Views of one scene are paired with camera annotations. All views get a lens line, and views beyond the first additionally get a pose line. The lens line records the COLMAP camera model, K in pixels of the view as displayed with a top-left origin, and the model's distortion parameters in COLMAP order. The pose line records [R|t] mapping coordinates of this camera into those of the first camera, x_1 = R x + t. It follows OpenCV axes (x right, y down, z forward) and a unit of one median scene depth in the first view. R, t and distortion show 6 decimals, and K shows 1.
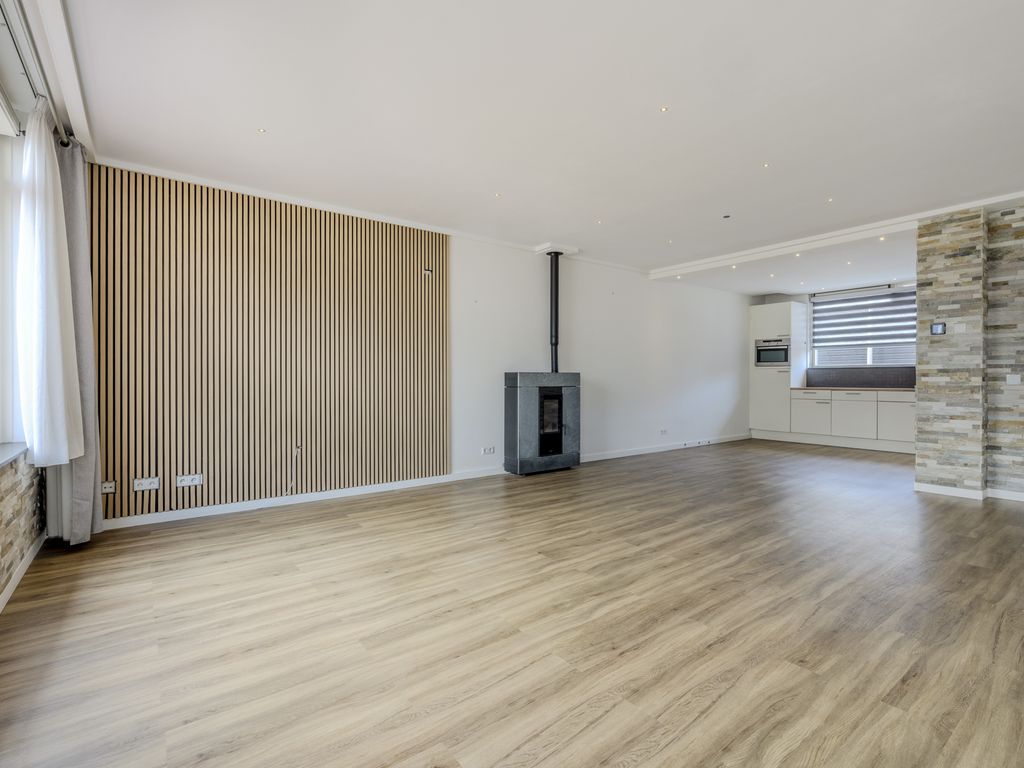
lens RADIAL K [[489.1, 0, 513.6], [0, 489.1, 378.6], [0, 0, 1]] dist [-0.013810, 0.000084]
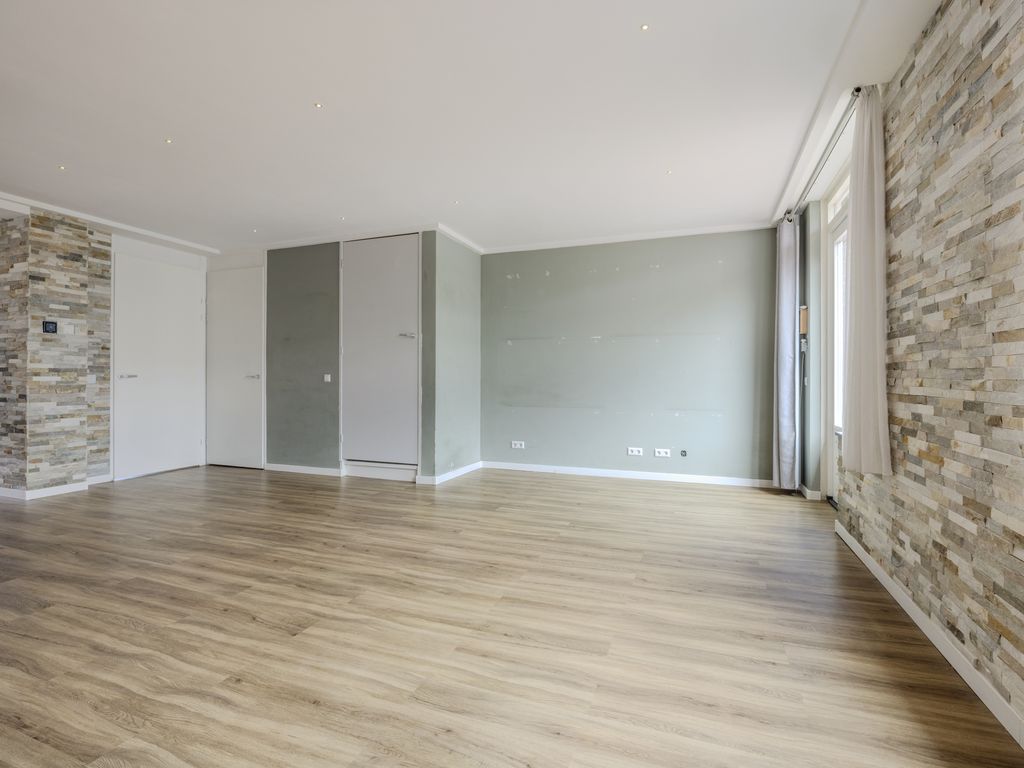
lens RADIAL K [[489.1, 0, 513.6], [0, 489.1, 378.6], [0, 0, 1]] dist [-0.013810, 0.000084]
pose [[-0.523369, -0.000300, 0.852106, -0.630782], [-0.003803, 0.999991, -0.001983, -0.000904], [-0.852098, -0.004278, -0.523365, 1.009138]]
